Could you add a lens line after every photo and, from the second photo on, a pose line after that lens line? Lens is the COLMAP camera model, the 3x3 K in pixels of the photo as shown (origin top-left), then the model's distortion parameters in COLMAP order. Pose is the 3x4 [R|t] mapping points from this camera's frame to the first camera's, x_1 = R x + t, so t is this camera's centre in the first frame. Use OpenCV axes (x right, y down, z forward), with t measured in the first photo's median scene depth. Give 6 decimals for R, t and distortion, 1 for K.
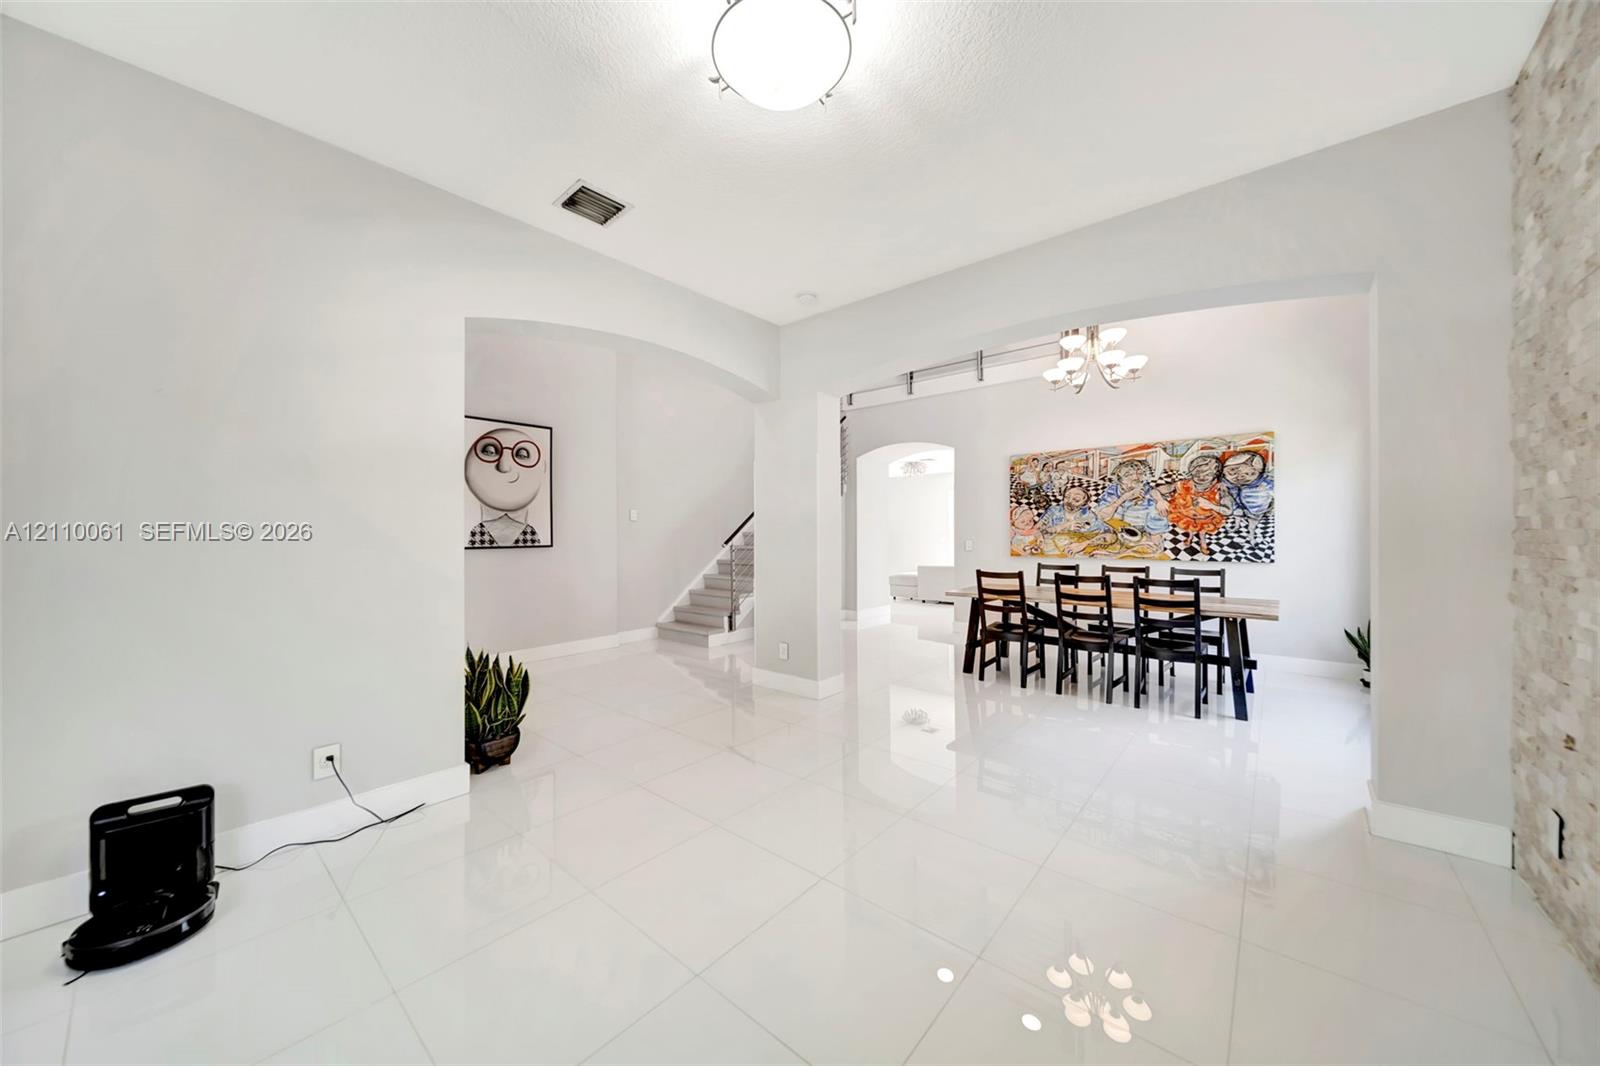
lens RADIAL K [[561.3, 0, 792.9], [0, 561.3, 528.1], [0, 0, 1]] dist [-0.001335, -0.000649]
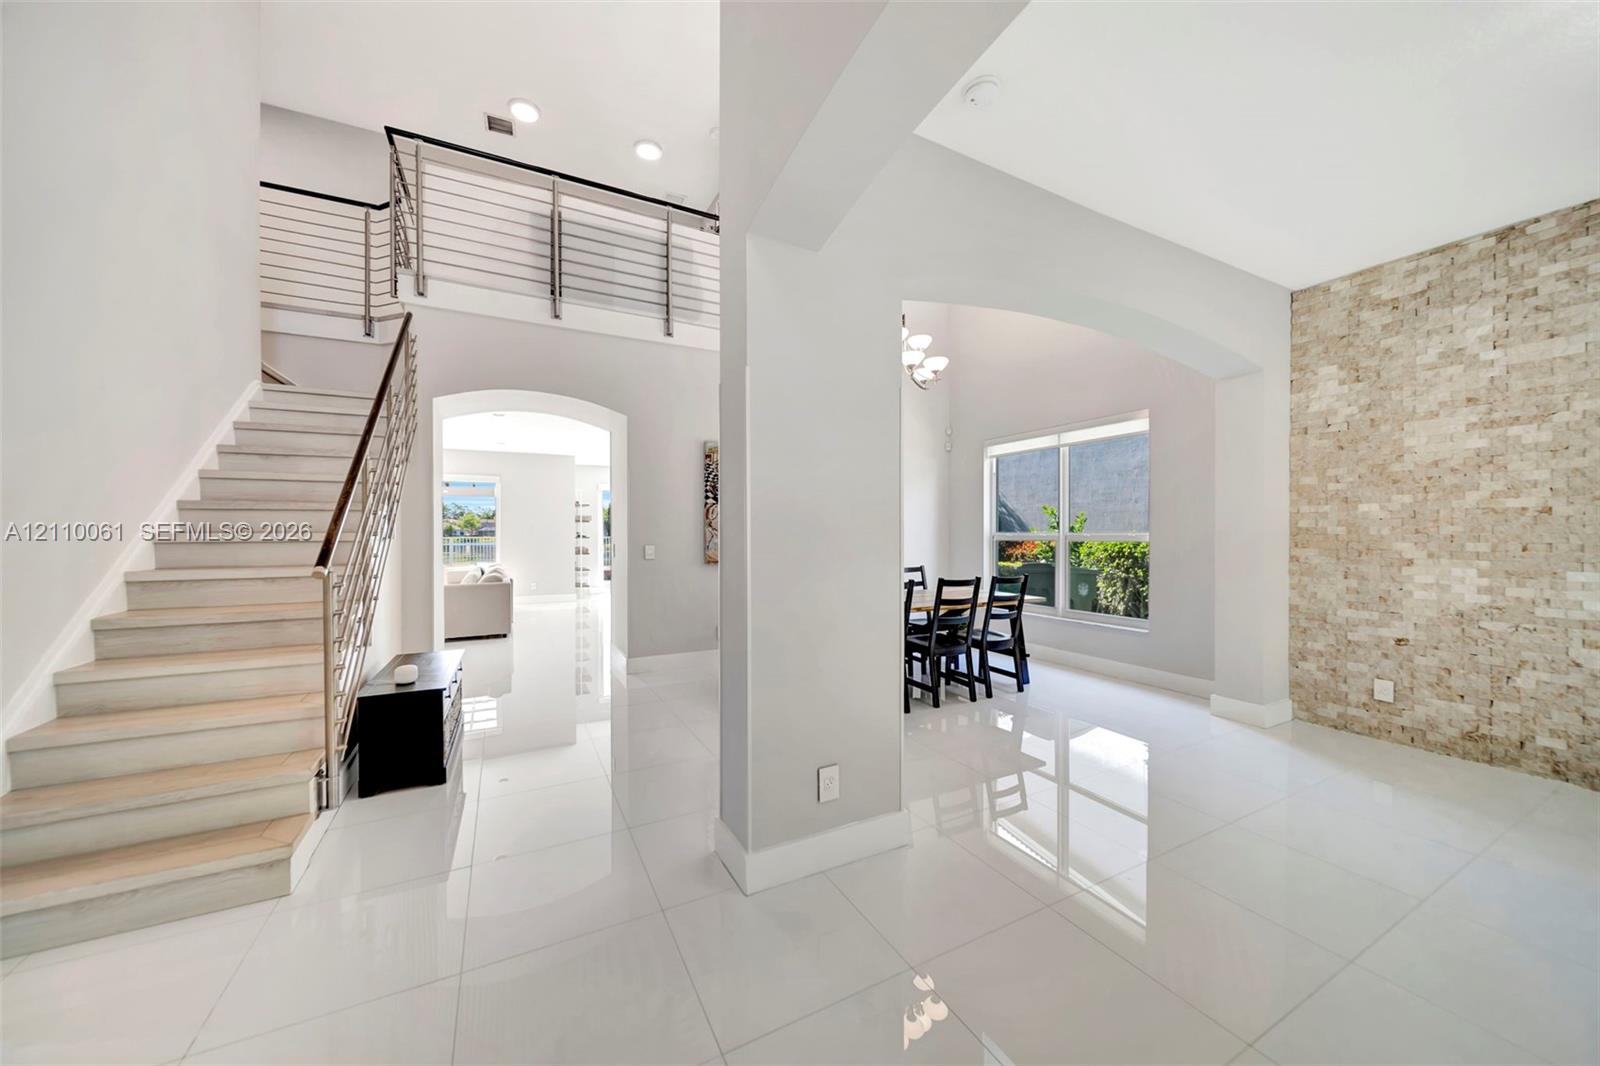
lens RADIAL K [[566.7, 0, 789.1], [0, 566.7, 535.0], [0, 0, 1]] dist [0.000160, -0.000098]
pose [[0.365062, 0.000319, 0.930983, -0.383165], [-0.006781, 0.999974, 0.002317, 0.006160], [-0.930958, -0.007159, 0.365055, 0.675326]]
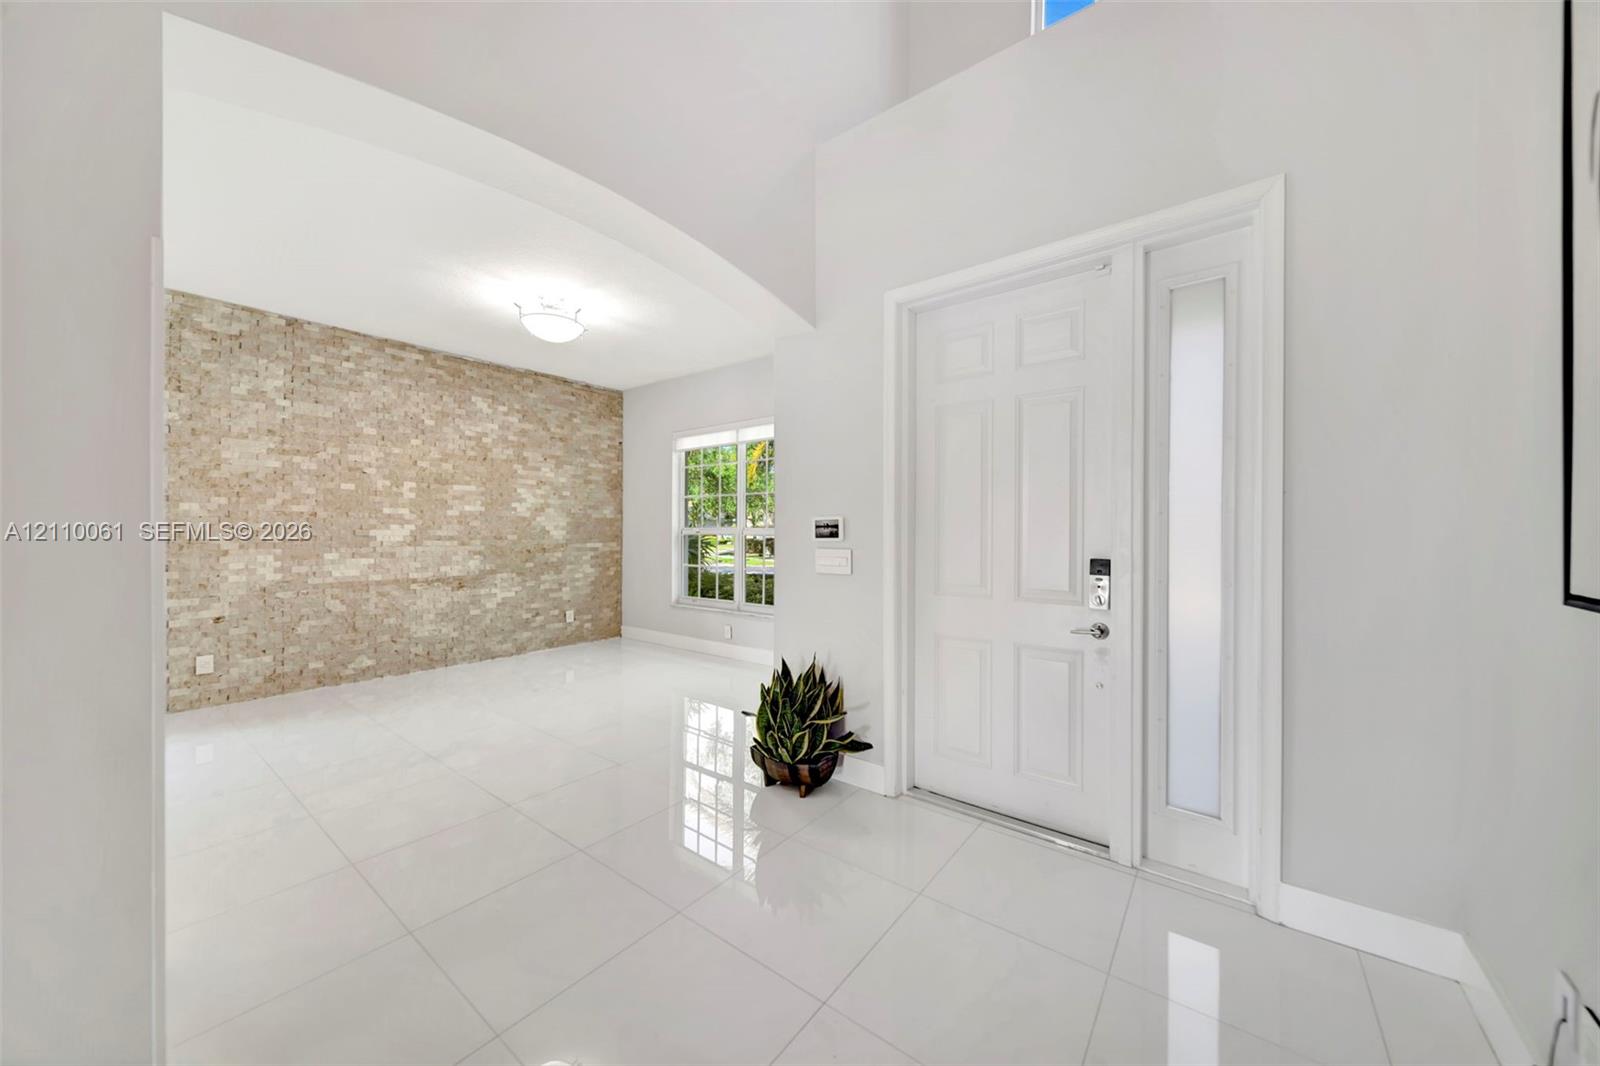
lens RADIAL K [[561.3, 0, 792.9], [0, 561.3, 528.1], [0, 0, 1]] dist [-0.001335, -0.000649]
pose [[-0.998596, 0.003144, -0.052884, -0.278279], [0.003662, 0.999946, -0.009696, 0.009486], [0.052851, -0.009876, -0.998554, 1.041457]]
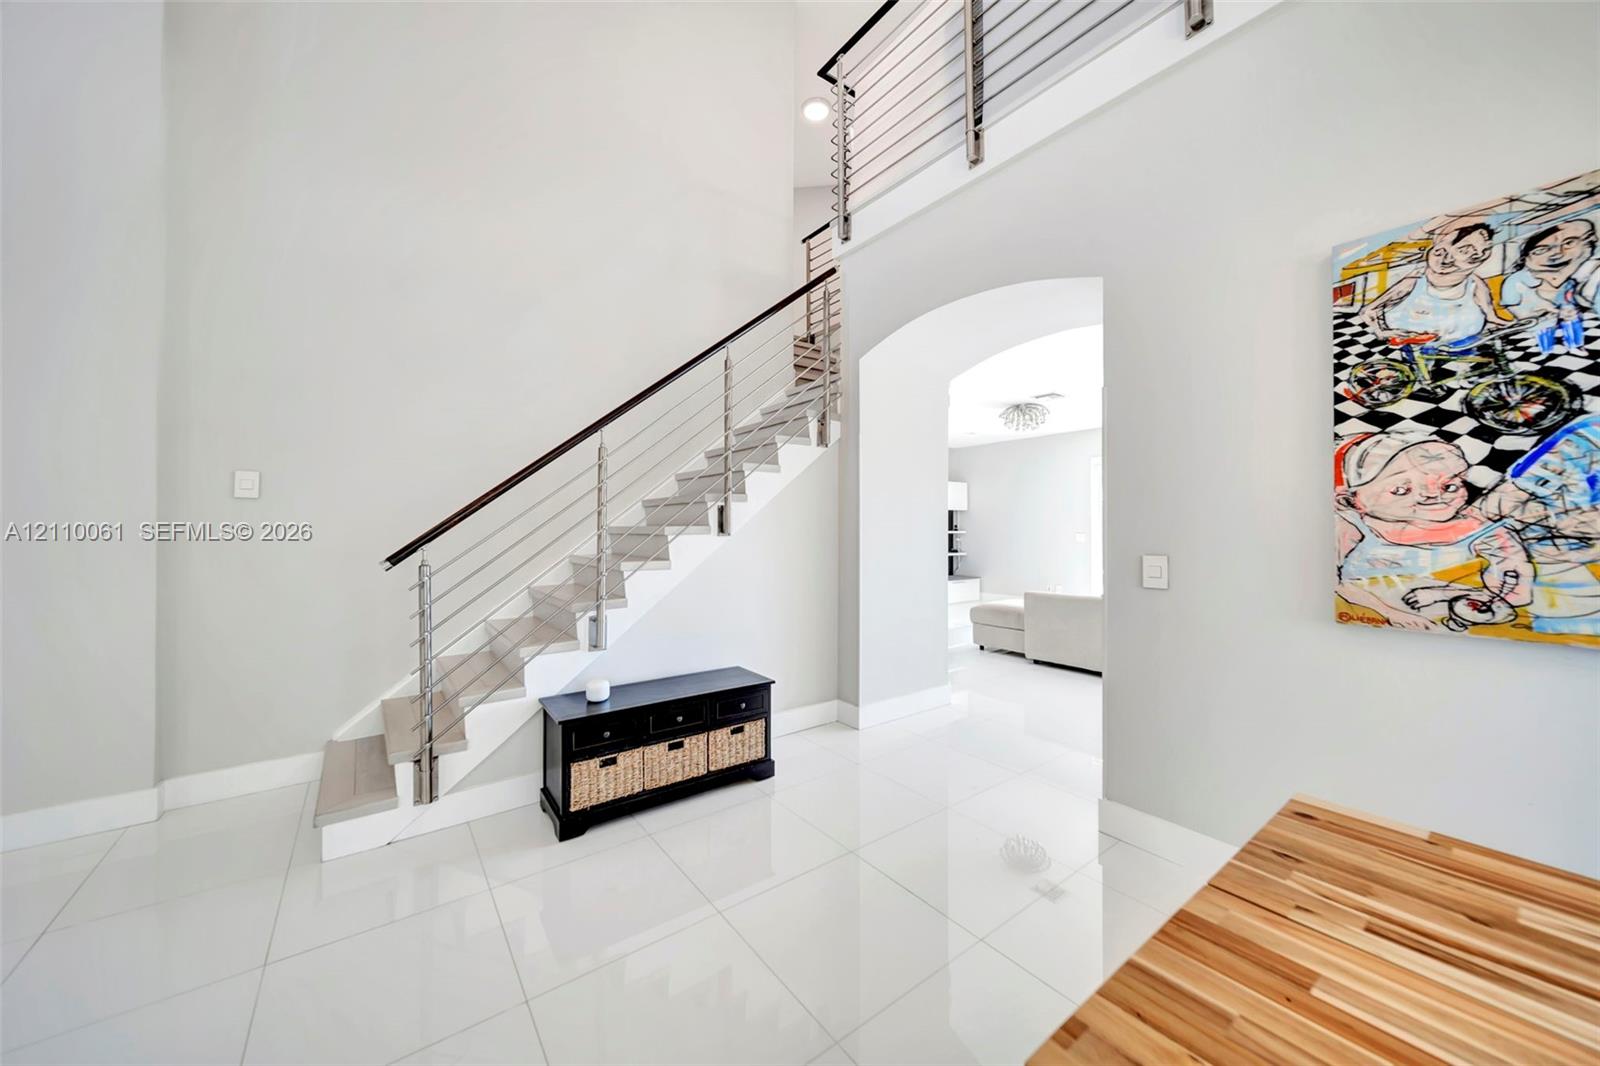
lens RADIAL K [[565.5, 0, 794.3], [0, 565.5, 523.5], [0, 0, 1]] dist [0.000385, 0.000111]
pose [[0.977309, 0.003100, -0.211797, 0.223105], [-0.002111, 0.999986, 0.004896, 0.002958], [0.211809, -0.004338, 0.977301, 0.785090]]
